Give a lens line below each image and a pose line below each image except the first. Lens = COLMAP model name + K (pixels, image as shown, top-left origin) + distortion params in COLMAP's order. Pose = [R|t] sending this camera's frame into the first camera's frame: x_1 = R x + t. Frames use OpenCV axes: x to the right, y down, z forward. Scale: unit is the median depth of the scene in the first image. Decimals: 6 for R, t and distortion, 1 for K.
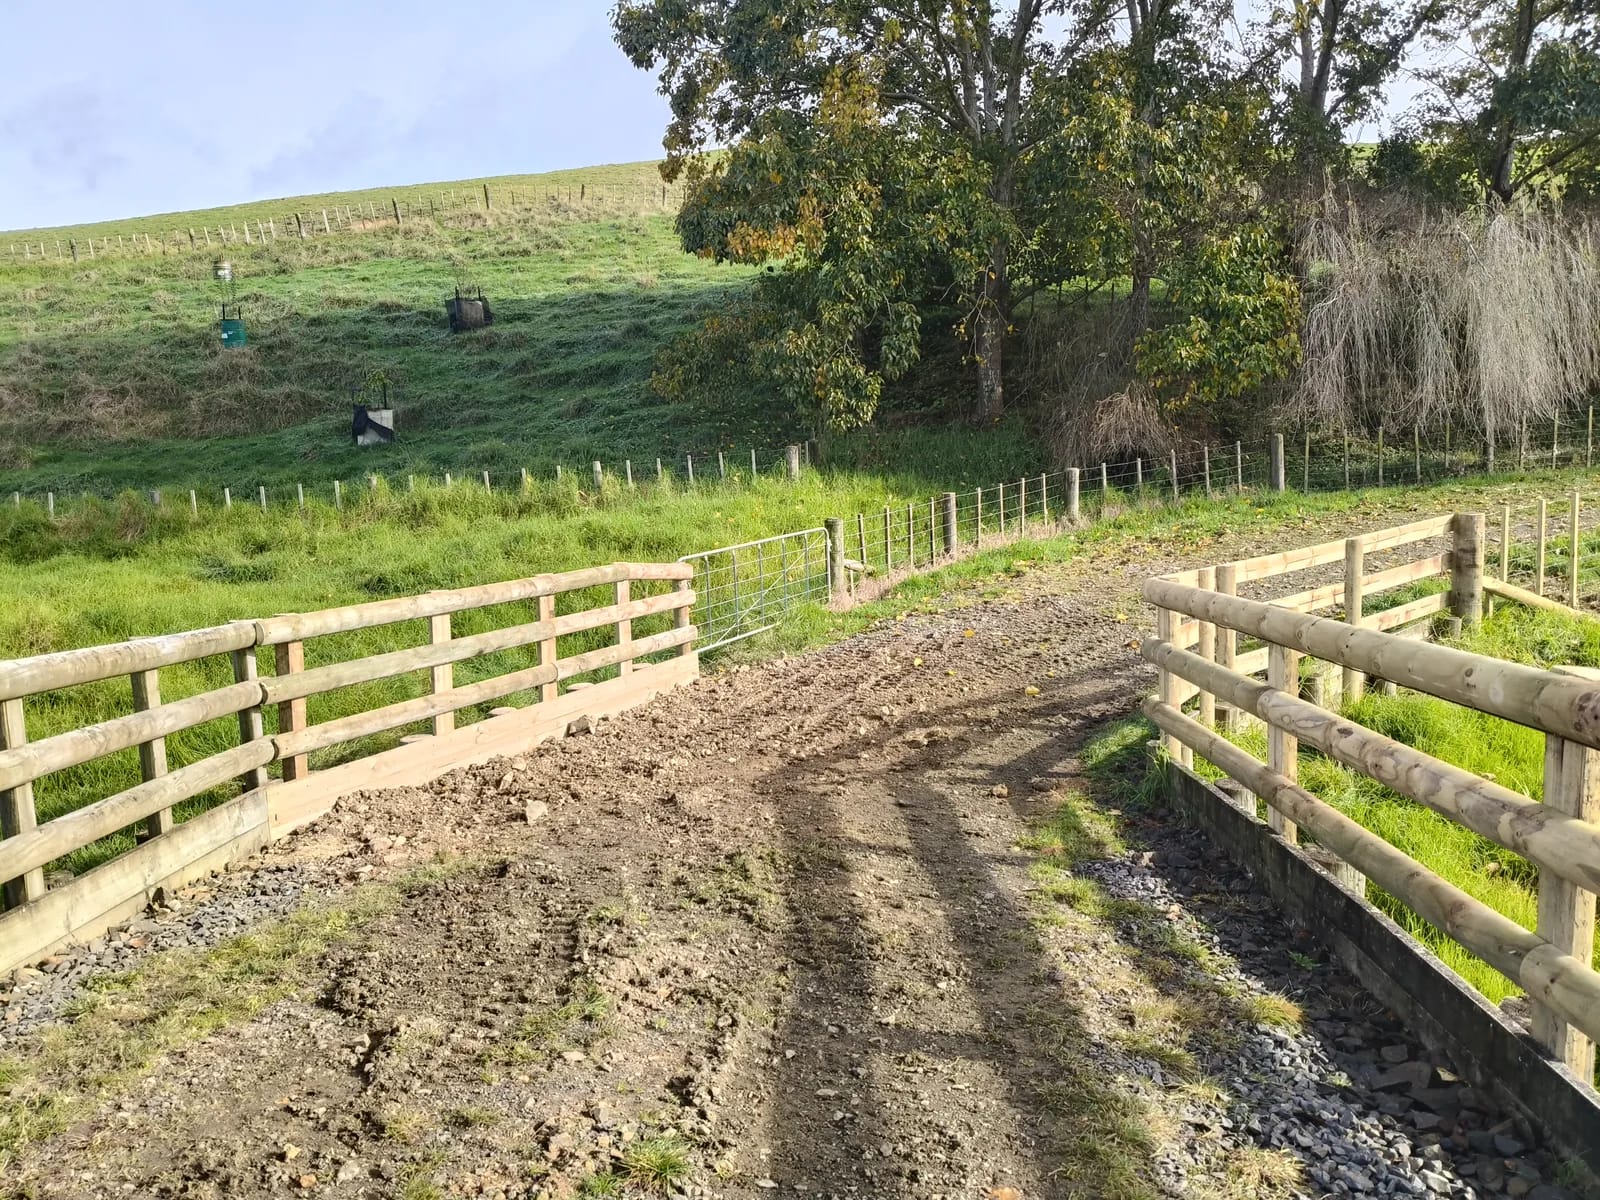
lens RADIAL K [[1190.2, 0, 834.0], [0, 1190.2, 606.7], [0, 0, 1]] dist [0.049184, -0.110746]
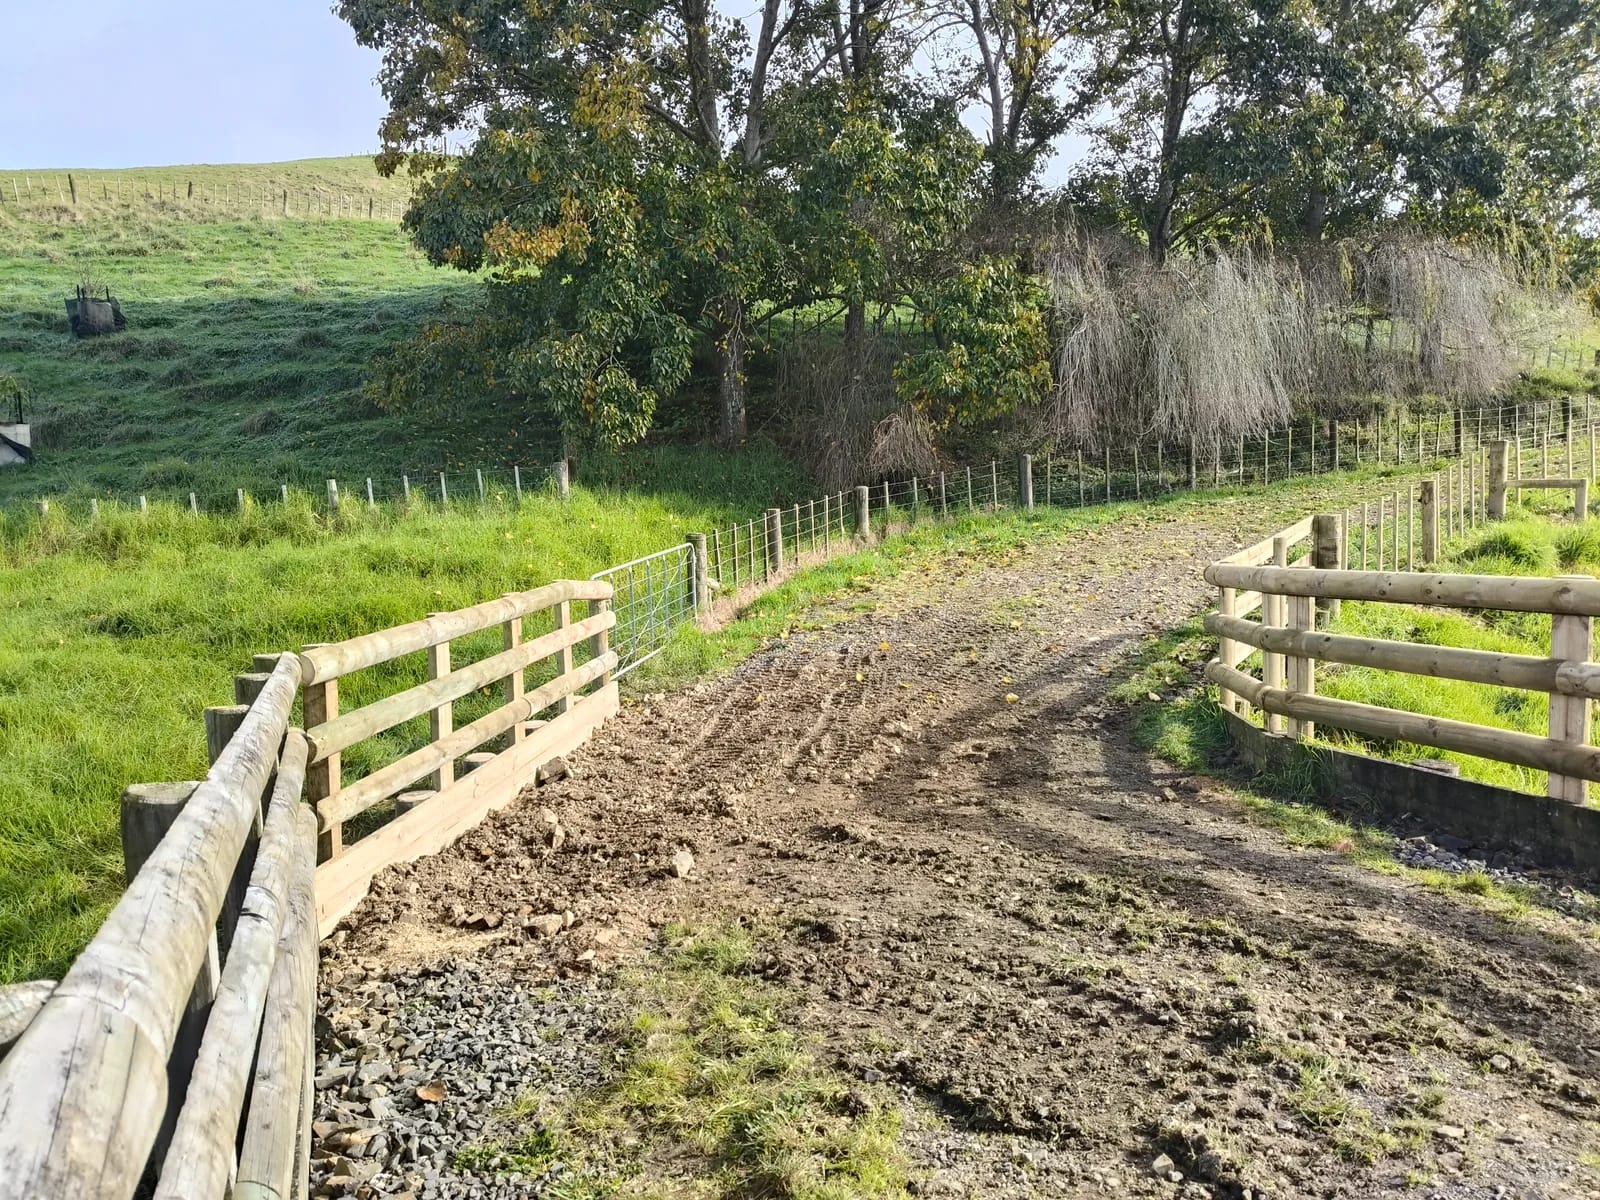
lens RADIAL K [[1190.2, 0, 834.0], [0, 1190.2, 606.7], [0, 0, 1]] dist [0.049184, -0.110746]
pose [[0.951204, -0.034980, 0.306575, -0.121524], [0.042670, 0.998920, -0.018413, 0.003236], [-0.305599, 0.030596, 0.951668, 0.051647]]
